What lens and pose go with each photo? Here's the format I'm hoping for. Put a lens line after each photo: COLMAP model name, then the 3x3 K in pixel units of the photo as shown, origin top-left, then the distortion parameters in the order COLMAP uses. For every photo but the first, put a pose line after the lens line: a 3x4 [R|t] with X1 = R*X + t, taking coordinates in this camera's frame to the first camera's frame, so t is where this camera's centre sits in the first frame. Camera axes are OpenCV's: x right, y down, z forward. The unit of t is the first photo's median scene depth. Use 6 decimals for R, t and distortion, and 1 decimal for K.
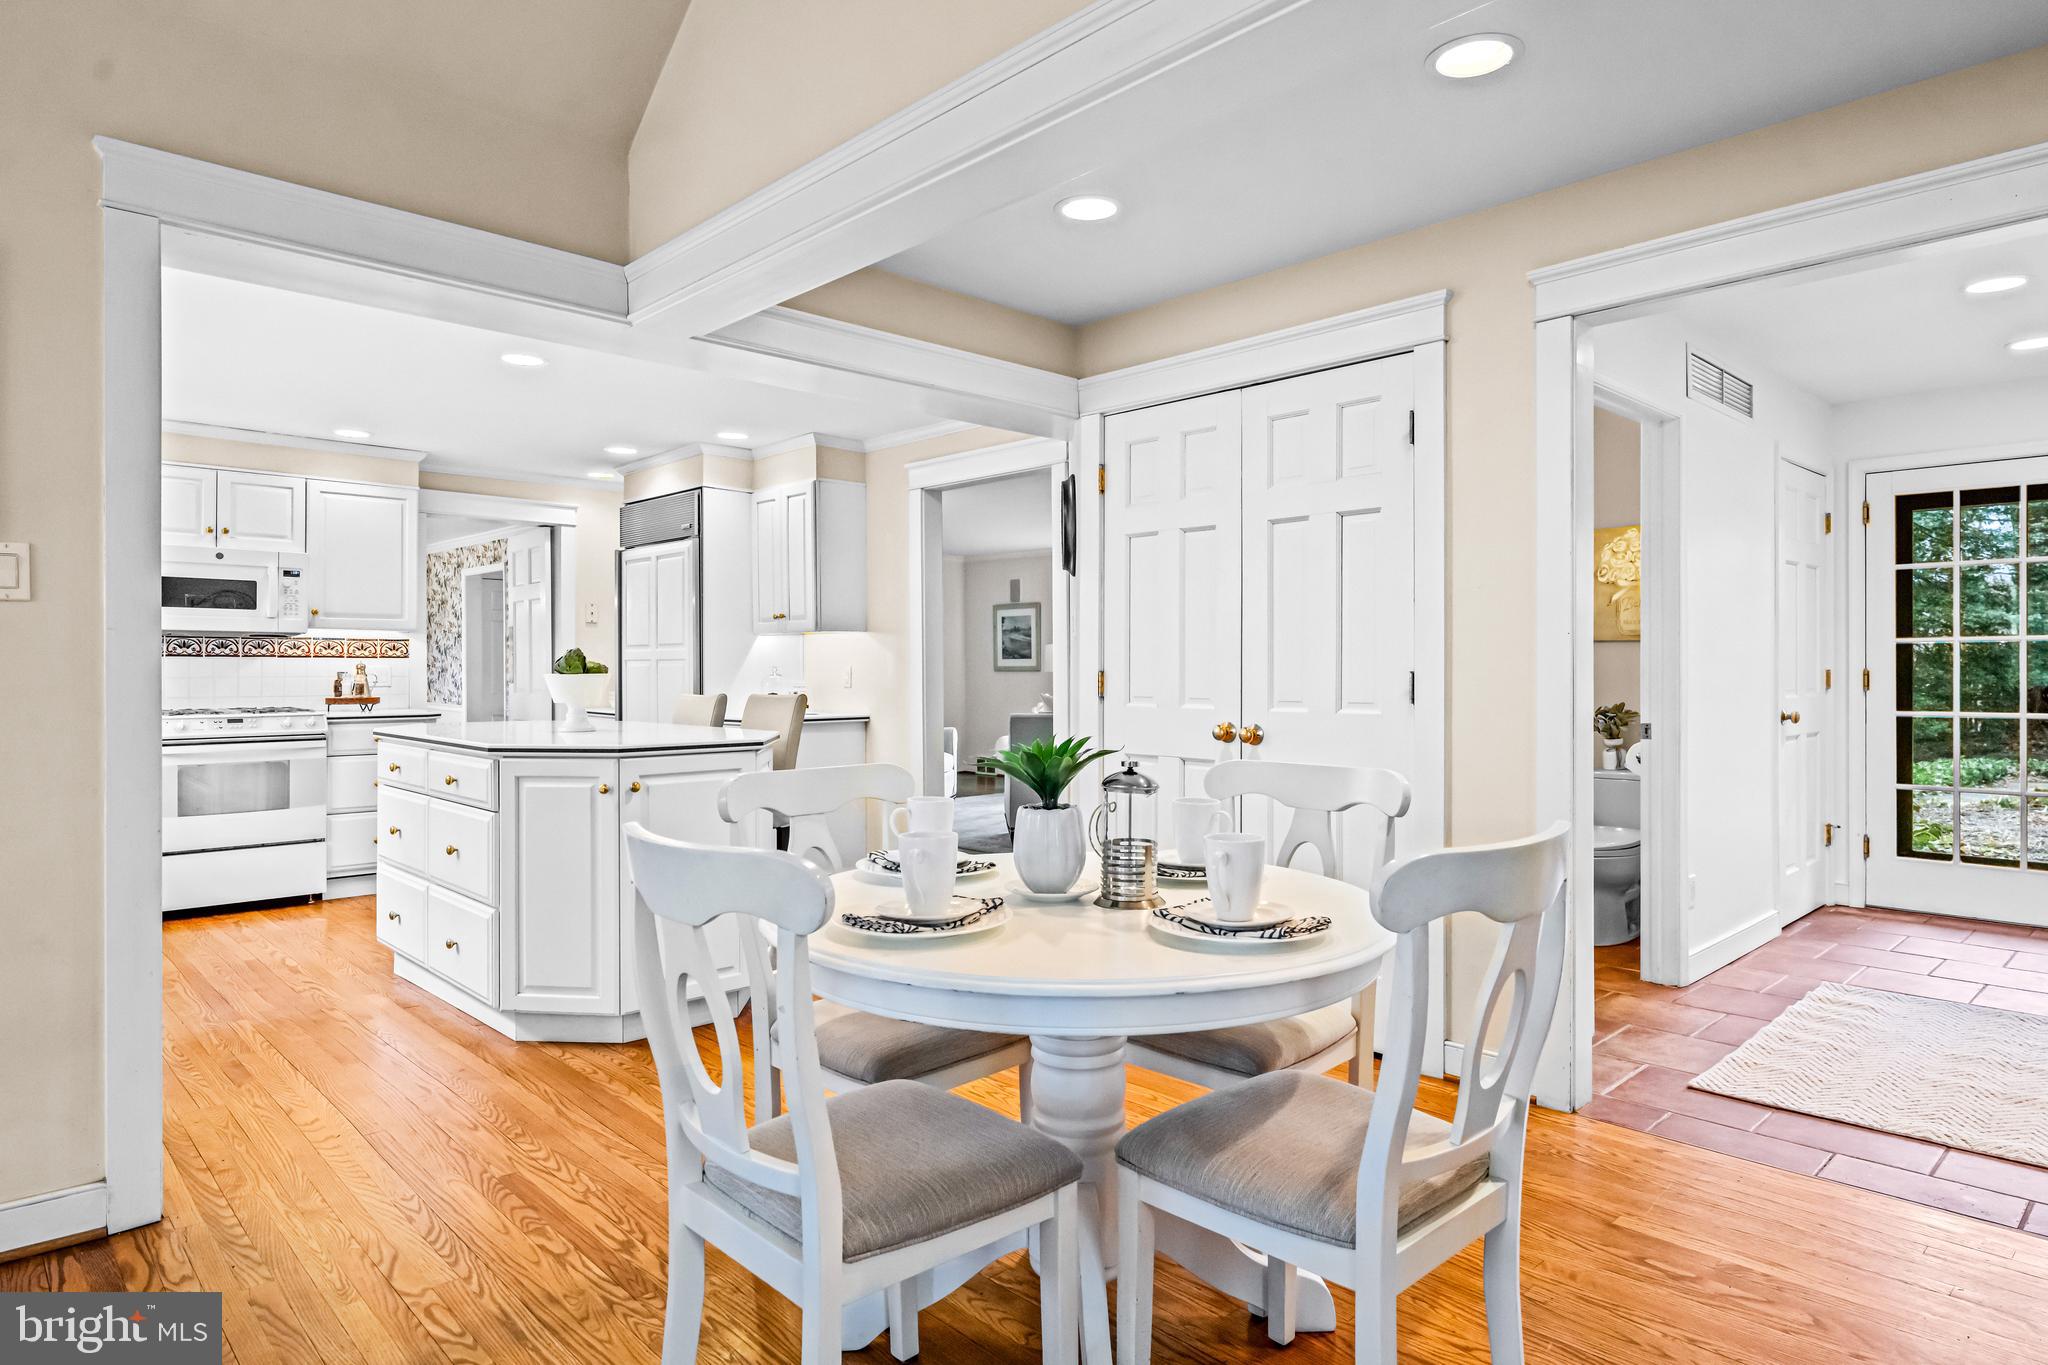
lens RADIAL K [[1177.9, 0, 1025.7], [0, 1177.9, 662.9], [0, 0, 1]] dist [-0.000677, -0.001543]
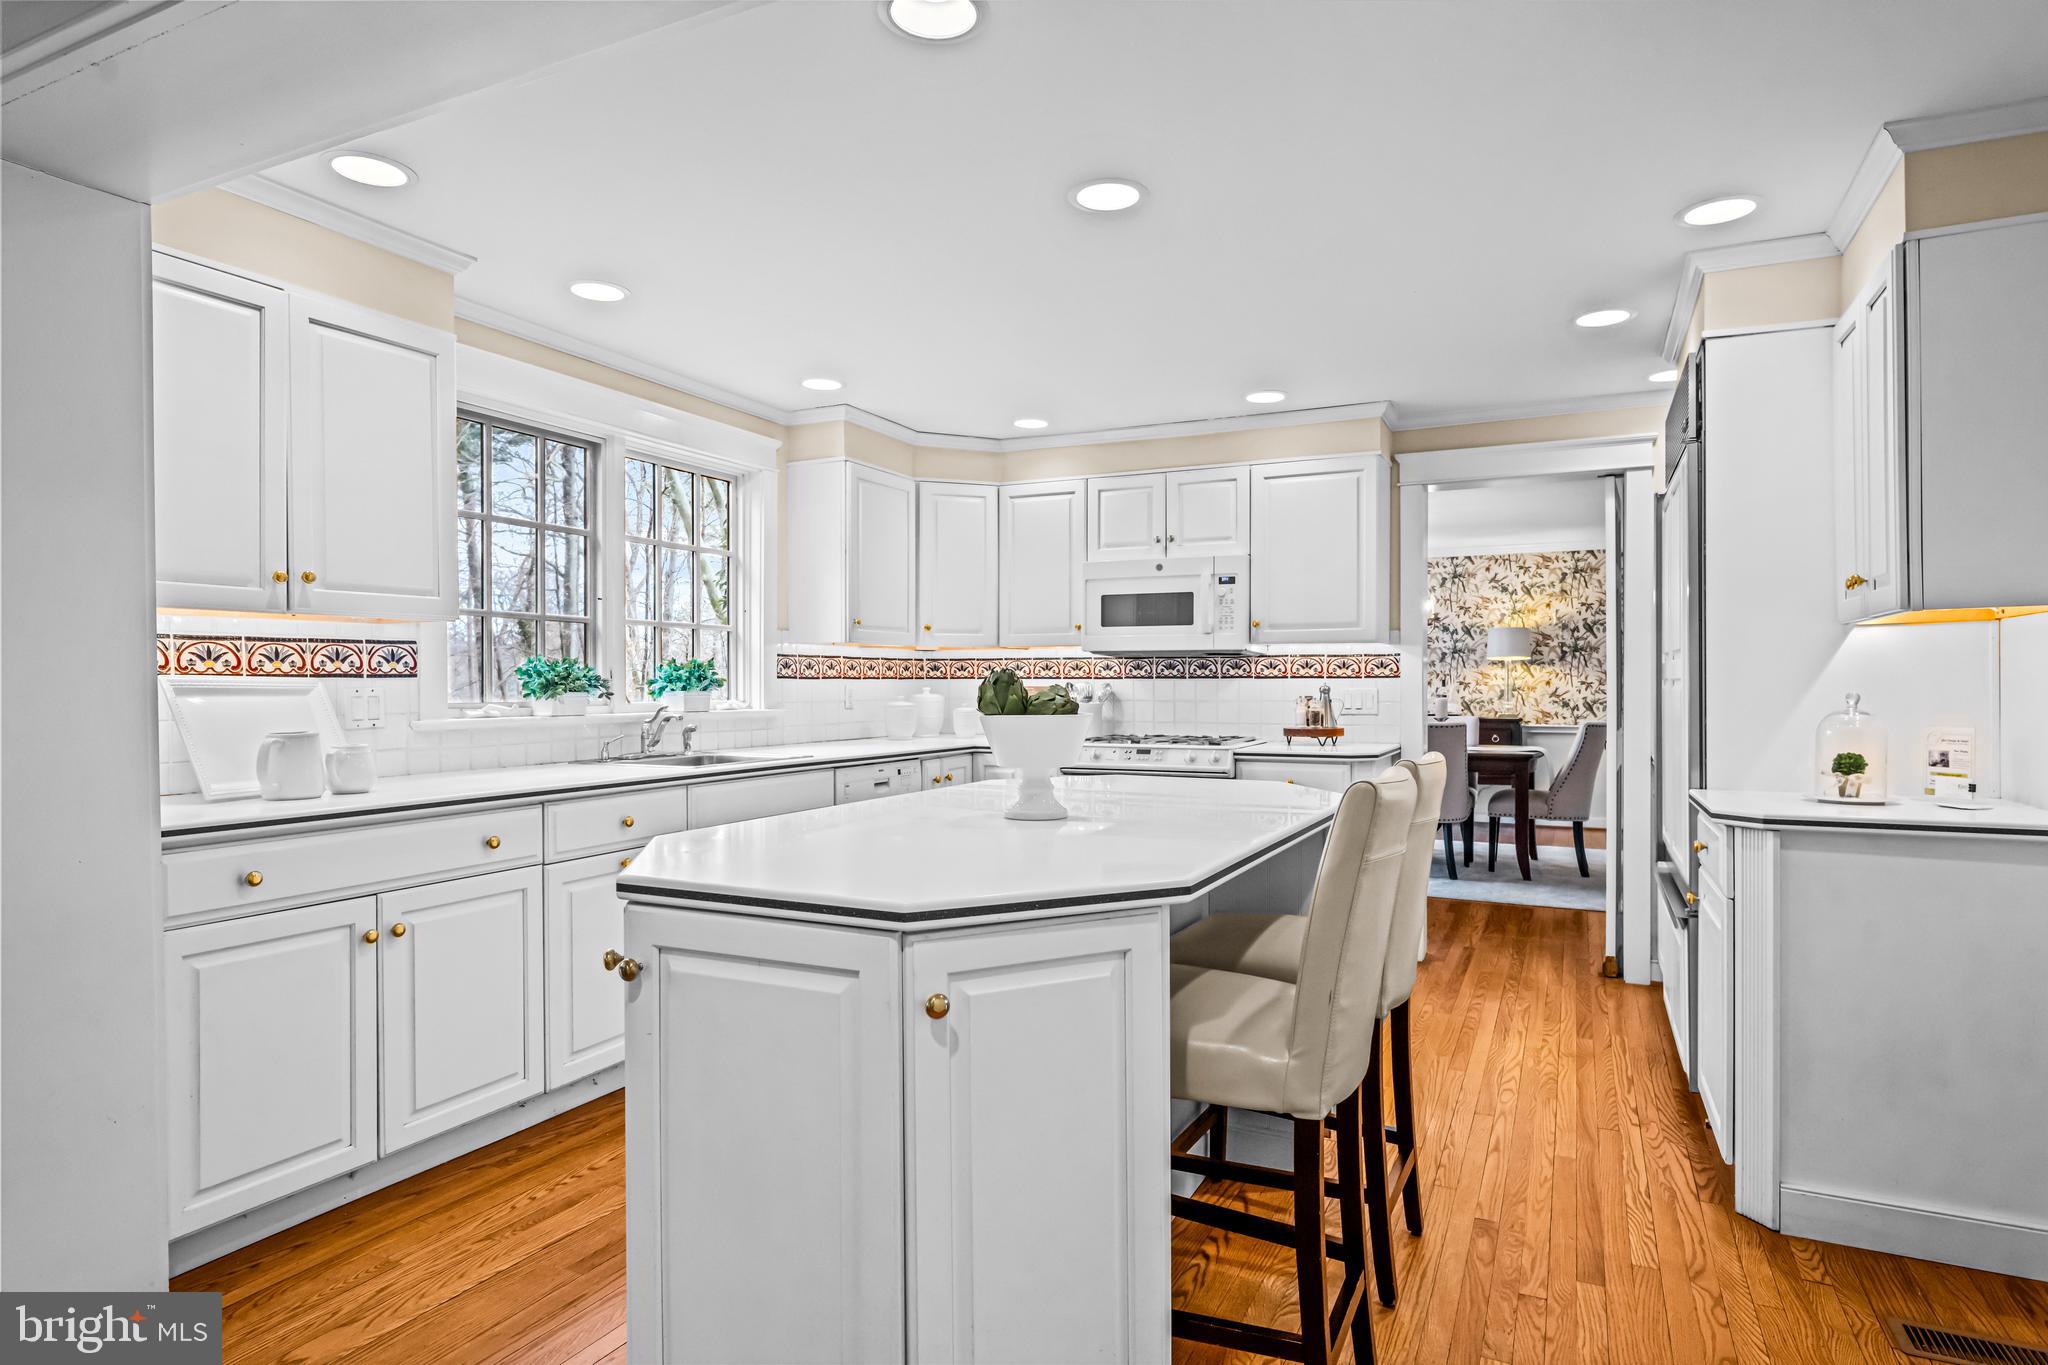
lens RADIAL K [[1123.3, 0, 1018.4], [0, 1123.3, 676.4], [0, 0, 1]] dist [-0.004496, -0.000905]
pose [[0.344410, -0.006828, -0.938794, 0.075765], [0.006350, 0.999968, -0.004943, -0.003337], [0.938798, -0.004259, 0.344443, 0.541546]]
